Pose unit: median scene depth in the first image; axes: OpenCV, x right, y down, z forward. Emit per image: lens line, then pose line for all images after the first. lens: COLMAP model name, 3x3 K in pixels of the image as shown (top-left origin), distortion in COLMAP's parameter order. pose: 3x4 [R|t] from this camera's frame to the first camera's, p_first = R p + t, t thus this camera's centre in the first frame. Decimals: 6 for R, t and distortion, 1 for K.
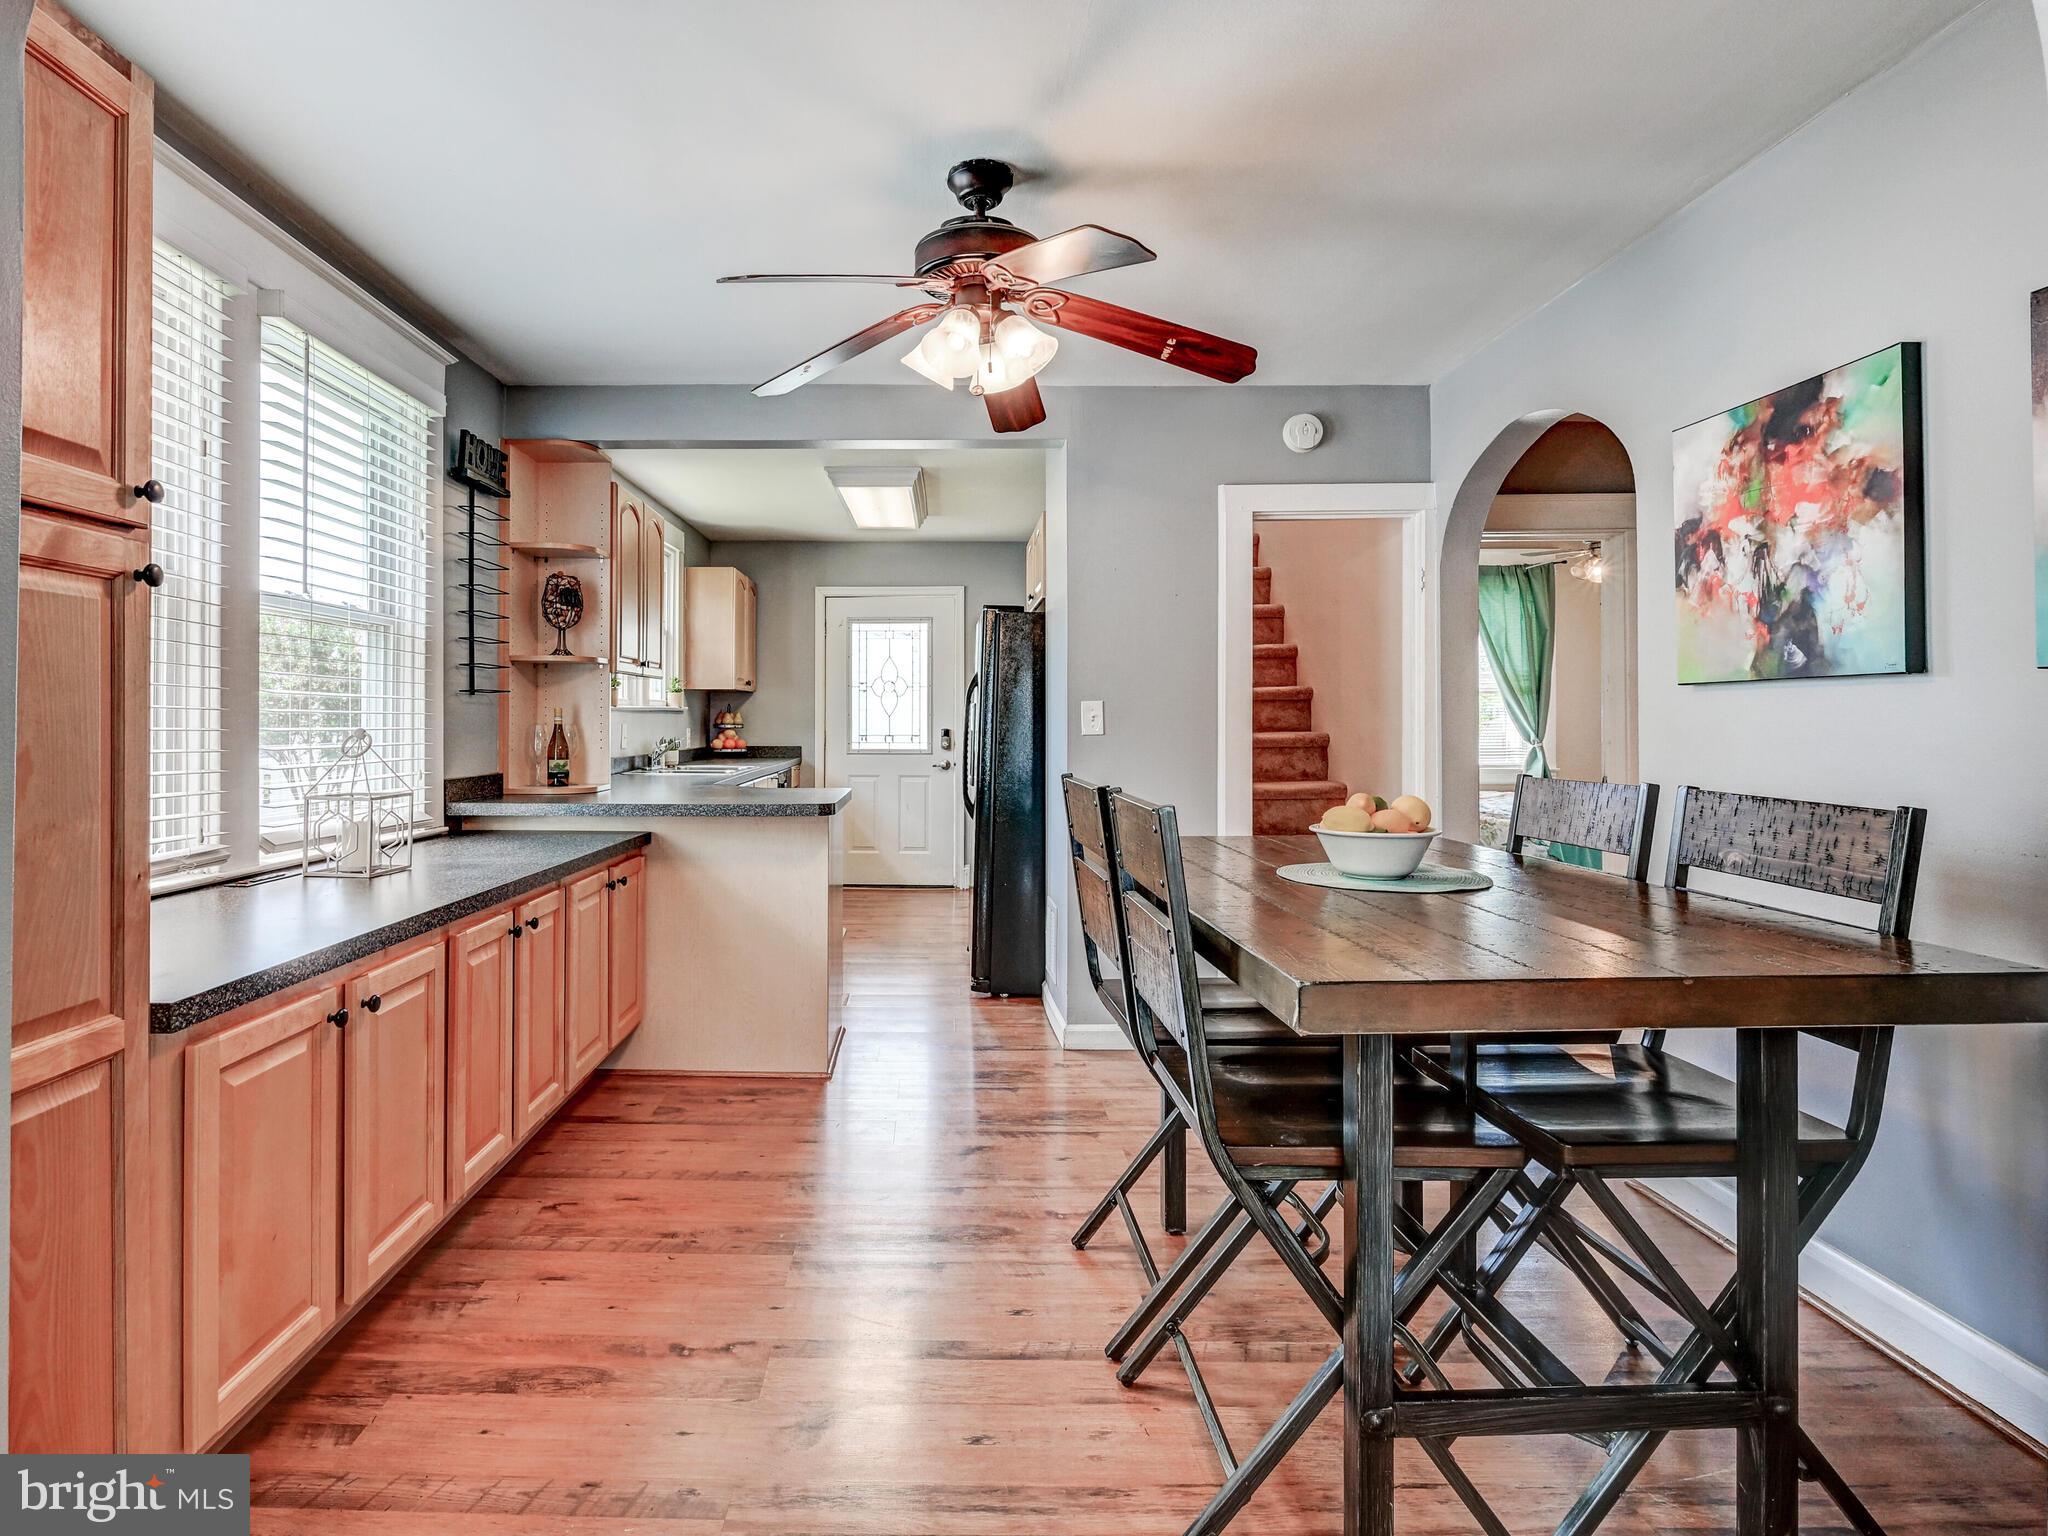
lens RADIAL K [[1088.4, 0, 946.7], [0, 1088.4, 714.6], [0, 0, 1]] dist [-0.008120, 0.000176]
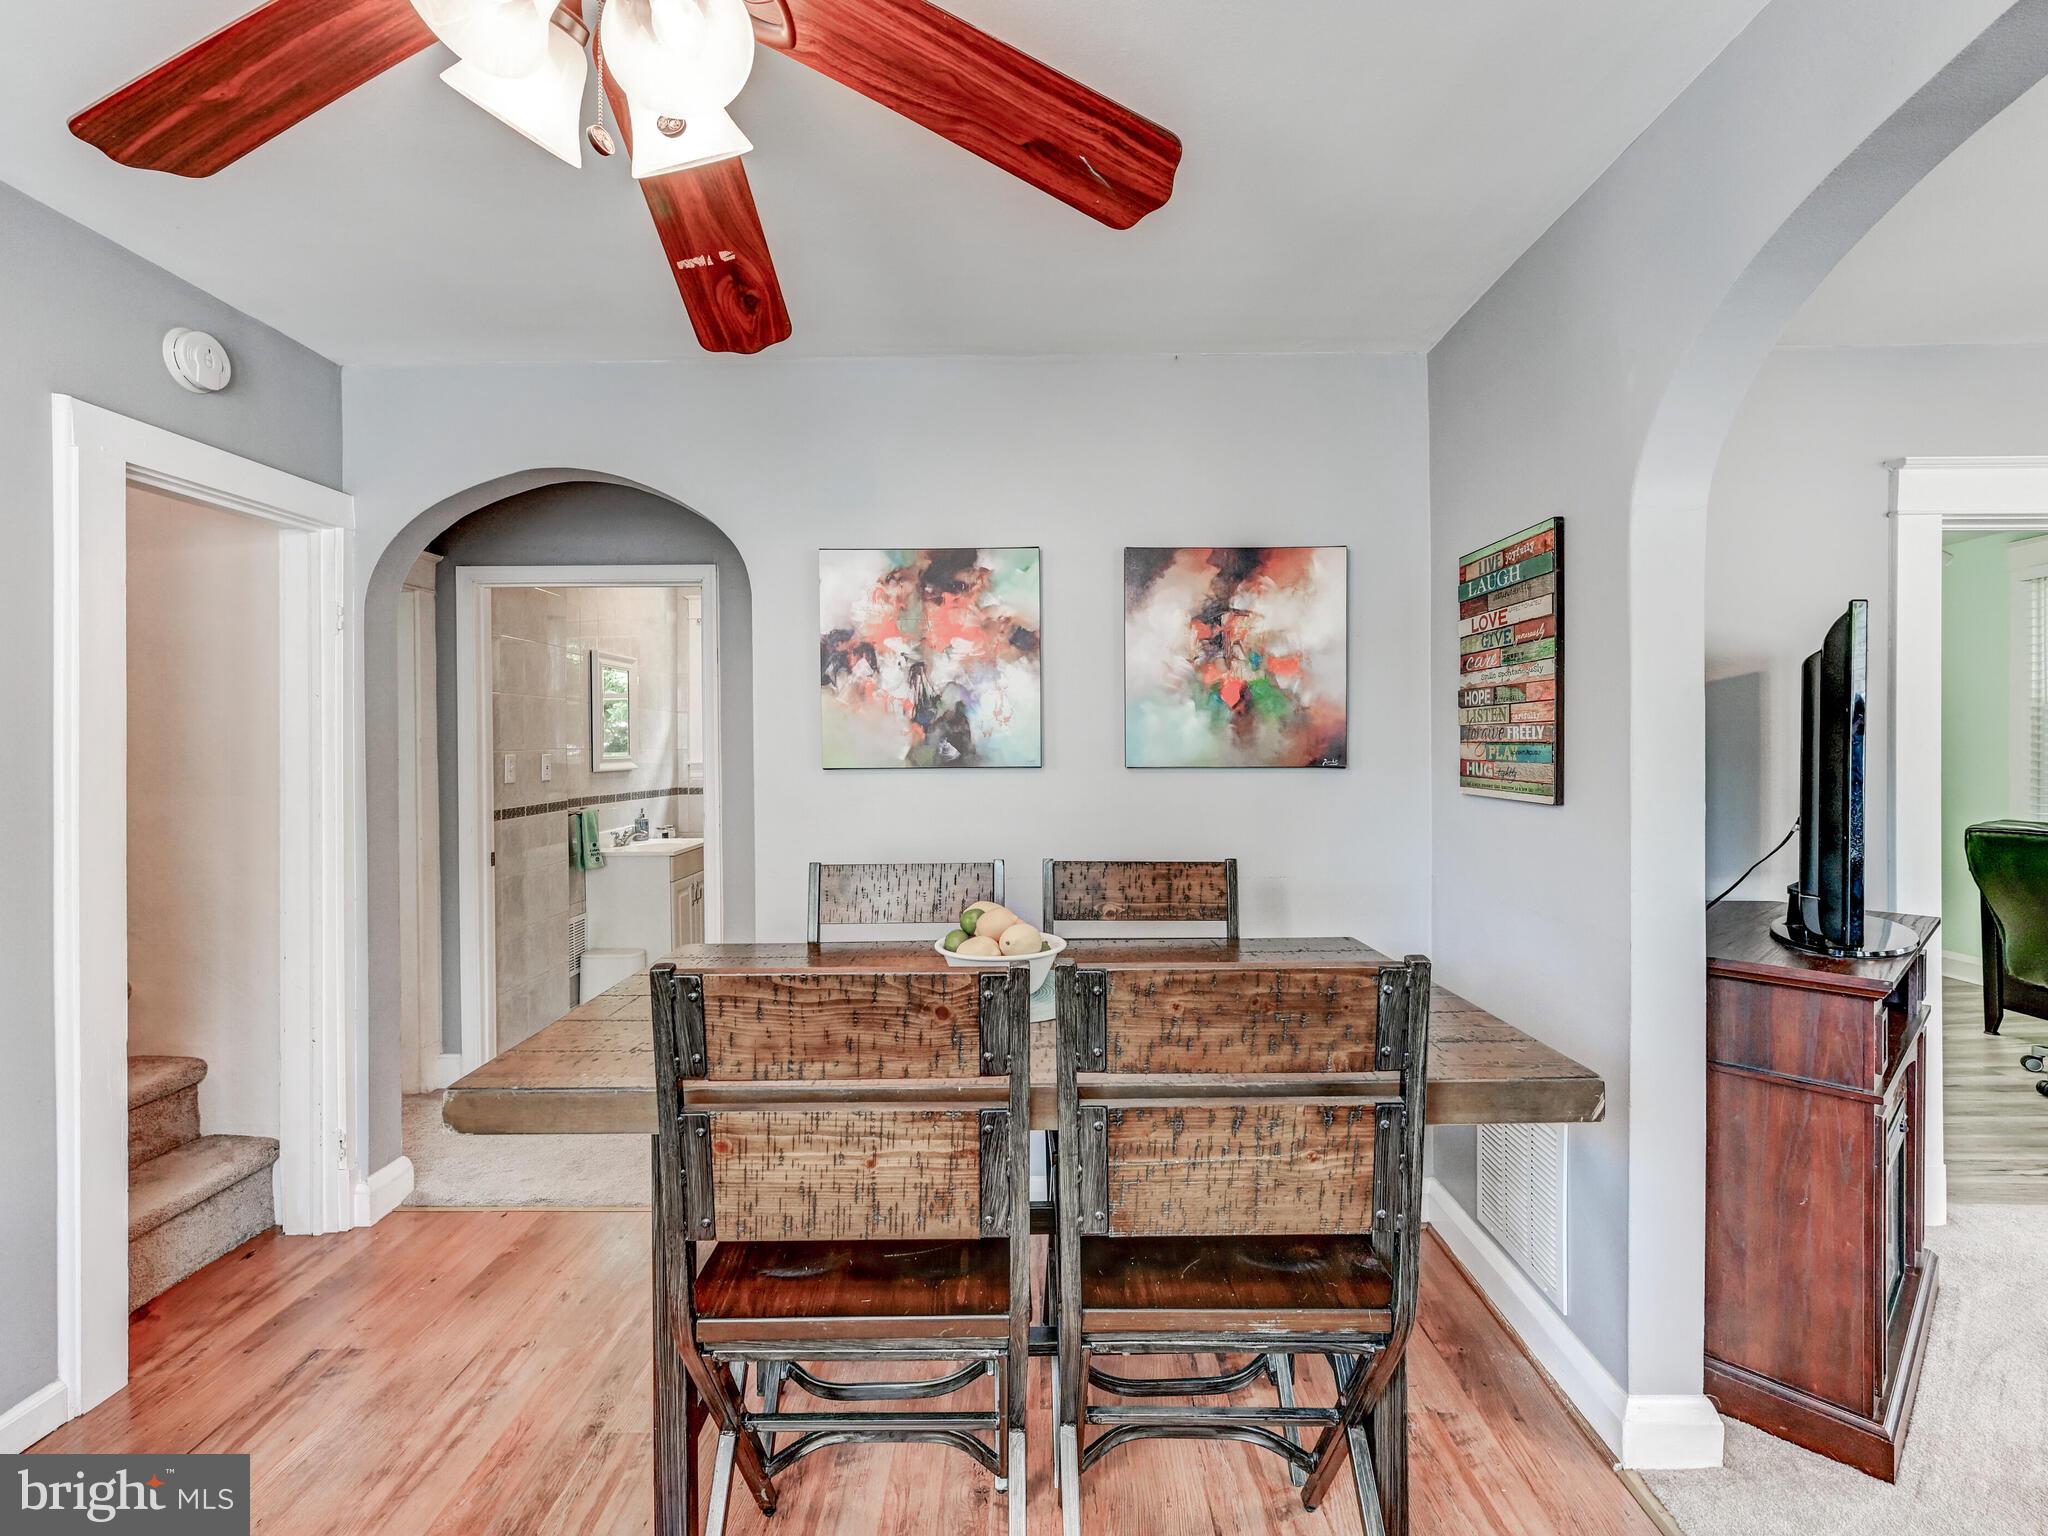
lens RADIAL K [[939.4, 0, 1033.6], [0, 939.4, 748.2], [0, 0, 1]] dist [0.000933, 0.000307]
pose [[0.013566, 0.000530, 0.999908, -0.339031], [0.000373, 1.000000, -0.000535, -0.051255], [-0.999908, 0.000380, 0.013566, 0.790427]]
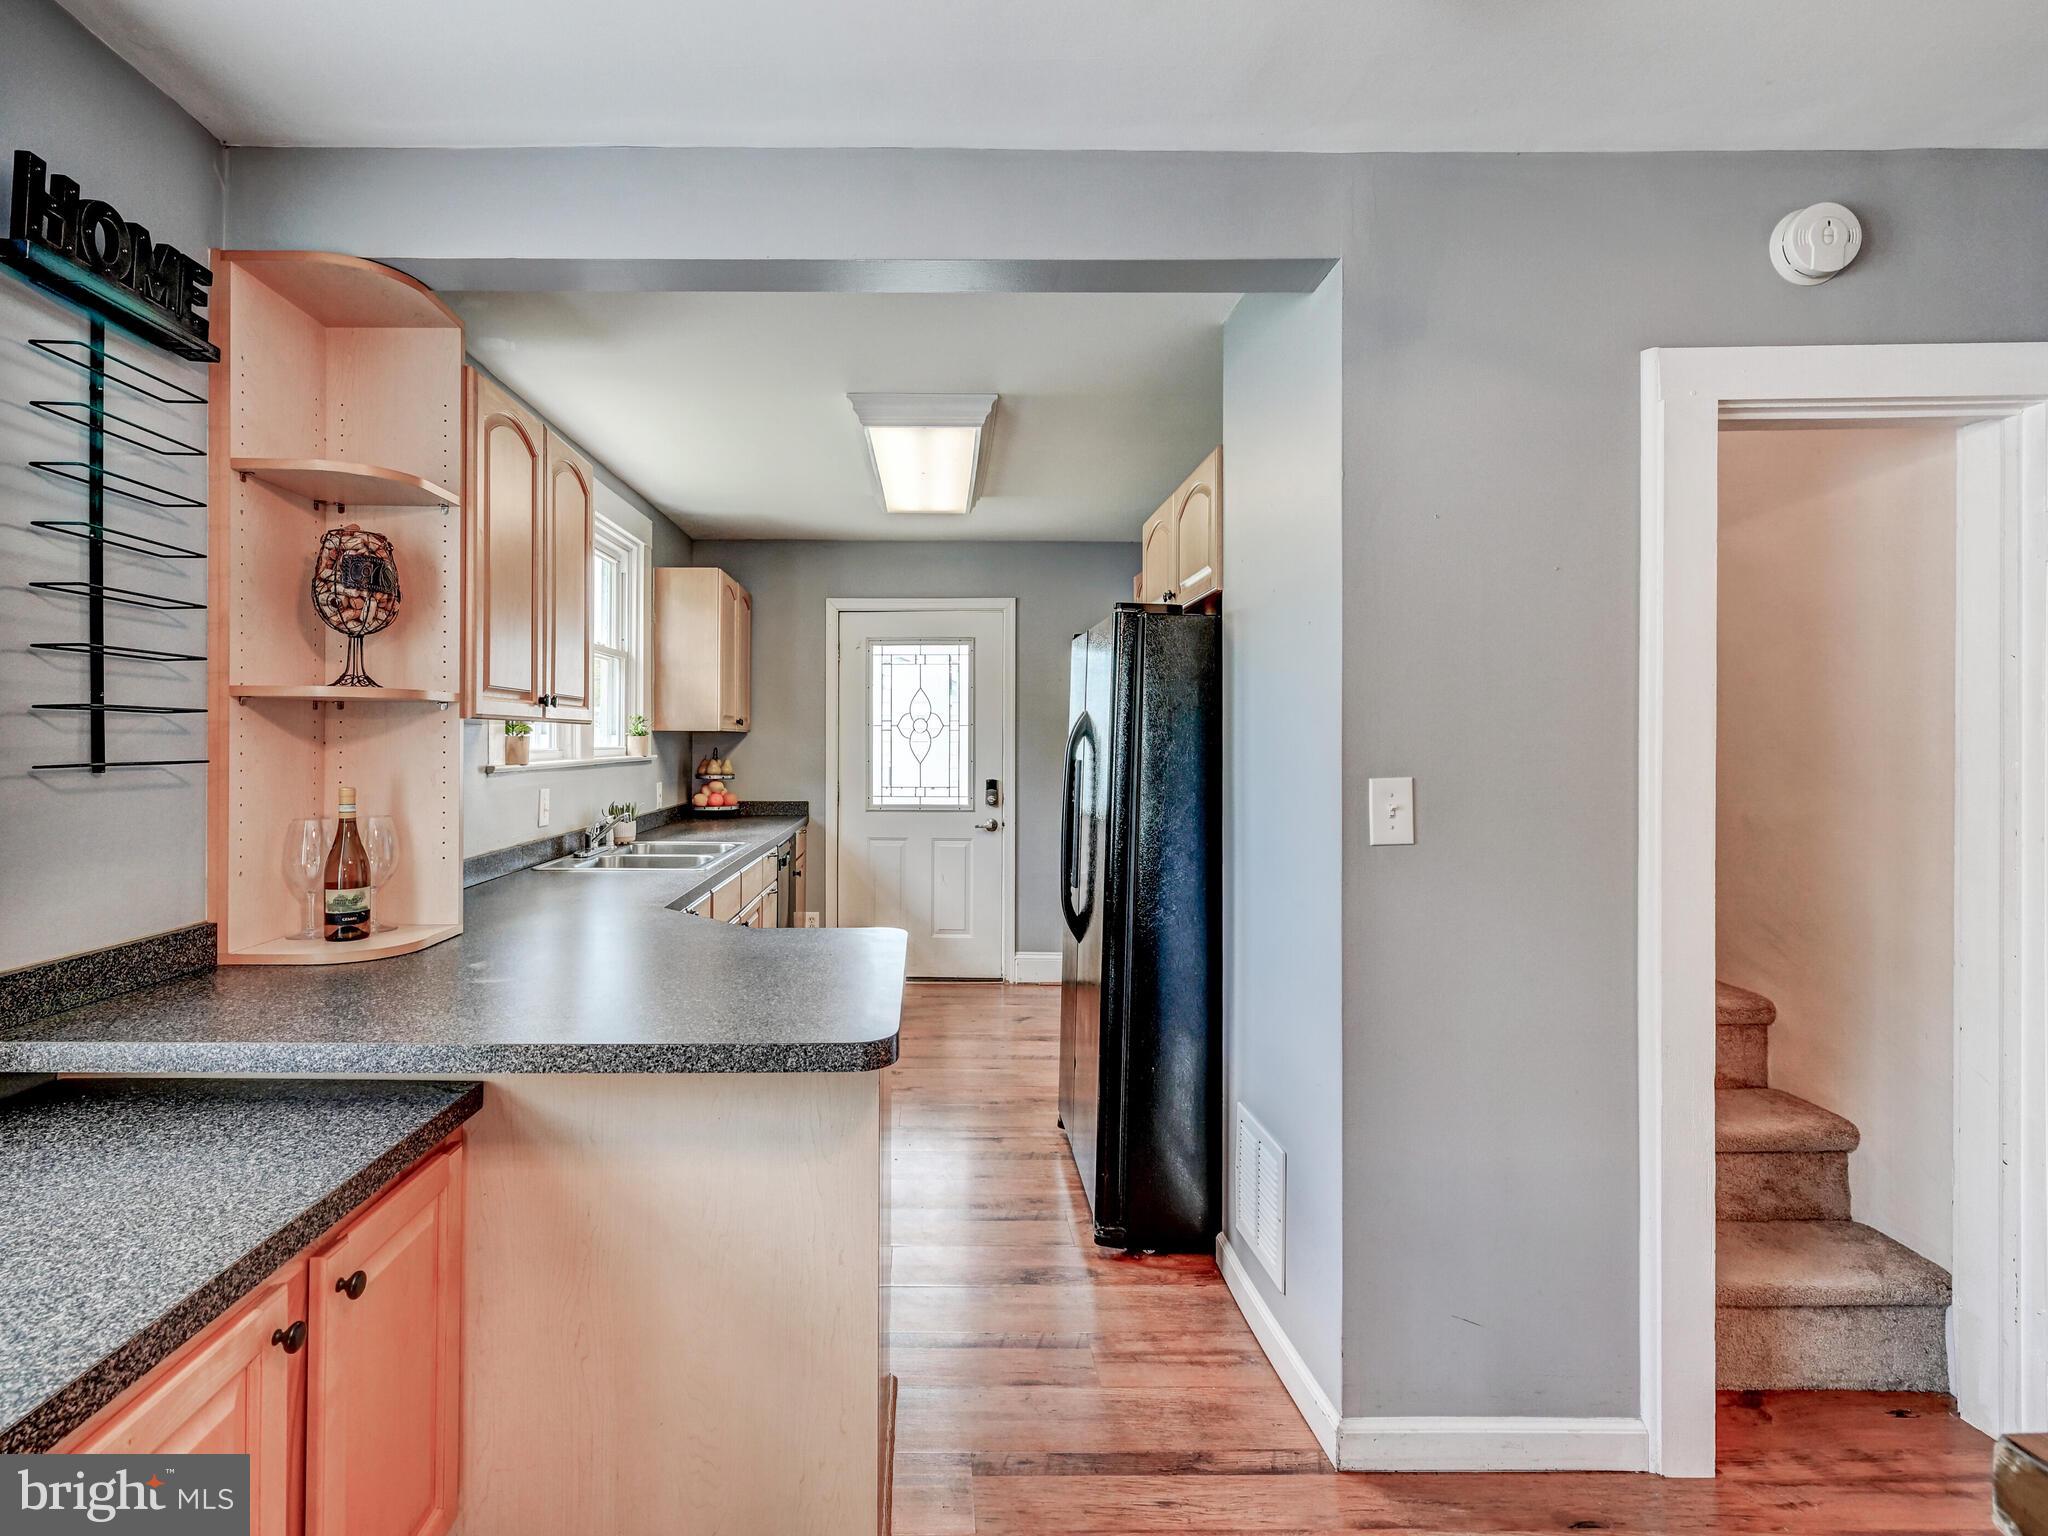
lens RADIAL K [[978.0, 0, 929.0], [0, 978.0, 740.4], [0, 0, 1]] dist [0.002316, 0.000607]
pose [[0.999986, 0.001365, -0.005097, -0.124541], [-0.001355, 0.999997, 0.002084, -0.047780], [0.005100, -0.002077, 0.999985, 0.854025]]
